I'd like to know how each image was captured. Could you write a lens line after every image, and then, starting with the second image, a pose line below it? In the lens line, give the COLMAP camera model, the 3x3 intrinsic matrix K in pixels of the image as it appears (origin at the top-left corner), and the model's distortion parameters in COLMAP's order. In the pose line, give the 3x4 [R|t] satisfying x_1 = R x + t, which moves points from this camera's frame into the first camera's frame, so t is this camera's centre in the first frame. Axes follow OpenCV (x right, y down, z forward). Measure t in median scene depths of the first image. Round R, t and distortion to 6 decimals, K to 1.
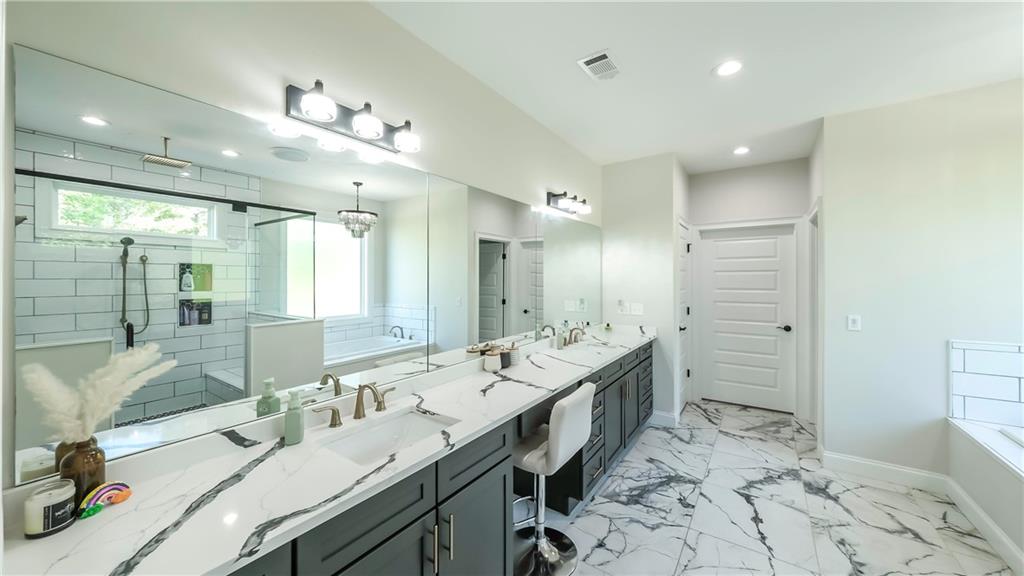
lens RADIAL K [[356.7, 0, 508.9], [0, 356.7, 281.2], [0, 0, 1]] dist [-0.000175, -0.003736]
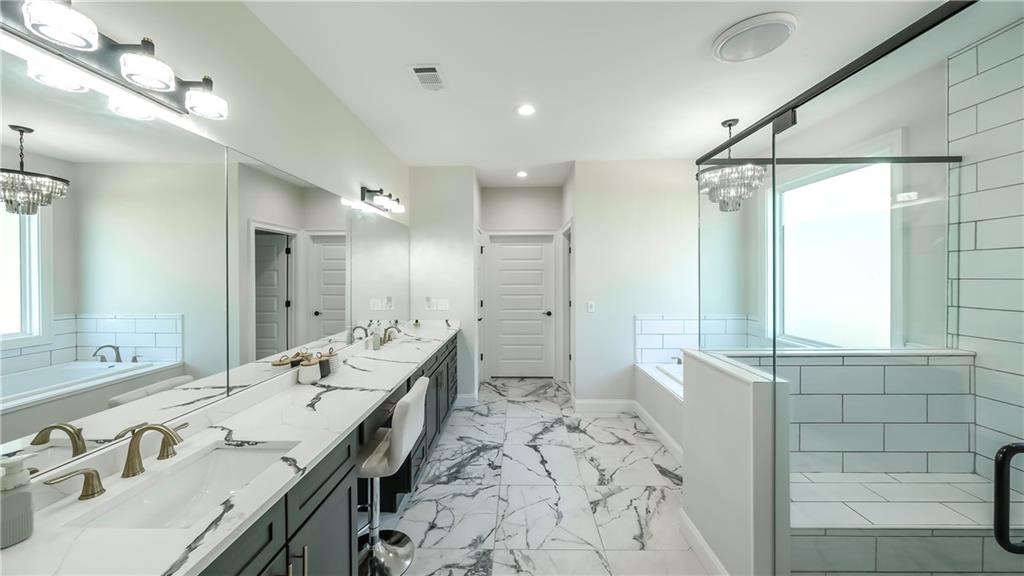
lens RADIAL K [[354.7, 0, 502.9], [0, 354.7, 280.3], [0, 0, 1]] dist [0.000535, -0.004004]
pose [[0.832590, -0.009860, 0.553801, -0.111662], [0.005745, 0.999941, 0.009166, -0.006528], [-0.553859, -0.004450, 0.832598, -0.001276]]
